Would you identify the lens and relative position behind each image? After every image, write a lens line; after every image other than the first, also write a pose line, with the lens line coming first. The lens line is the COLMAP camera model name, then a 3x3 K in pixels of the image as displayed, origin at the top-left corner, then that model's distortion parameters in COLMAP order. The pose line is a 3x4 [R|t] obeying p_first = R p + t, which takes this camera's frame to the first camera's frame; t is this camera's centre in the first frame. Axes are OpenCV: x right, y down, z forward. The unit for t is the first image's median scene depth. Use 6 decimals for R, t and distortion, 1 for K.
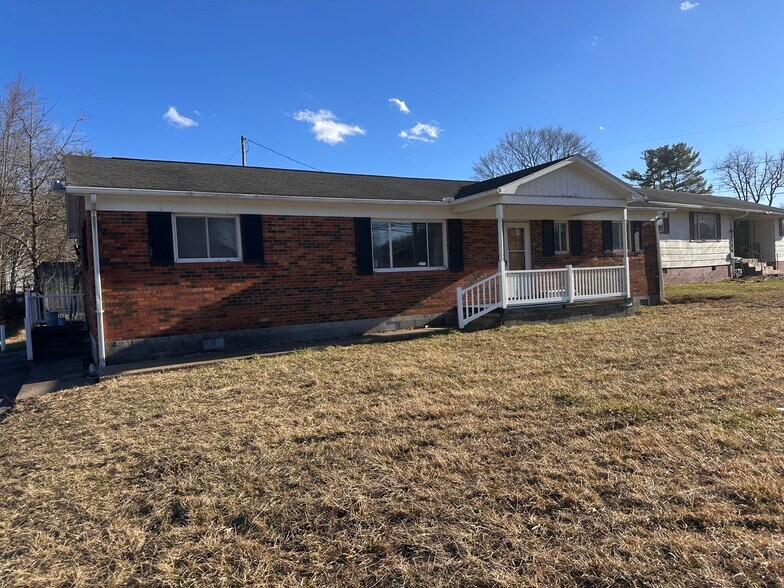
lens RADIAL K [[555.6, 0, 388.2], [0, 555.6, 294.3], [0, 0, 1]] dist [0.074656, -0.085247]
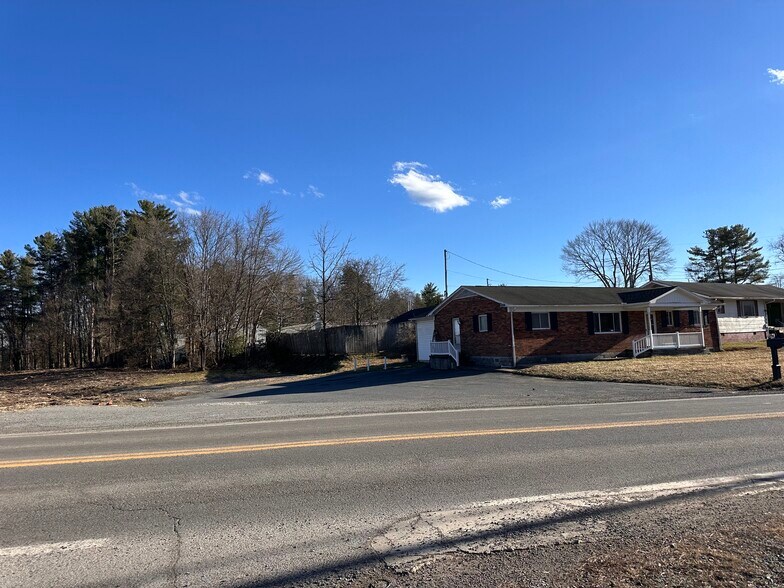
lens RADIAL K [[555.6, 0, 389.3], [0, 555.6, 290.6], [0, 0, 1]] dist [0.074656, -0.085247]
pose [[0.995807, 0.001861, -0.091464, -0.707883], [-0.012324, 0.993409, -0.113963, 0.065110], [0.090649, 0.114612, 0.989266, -1.563534]]
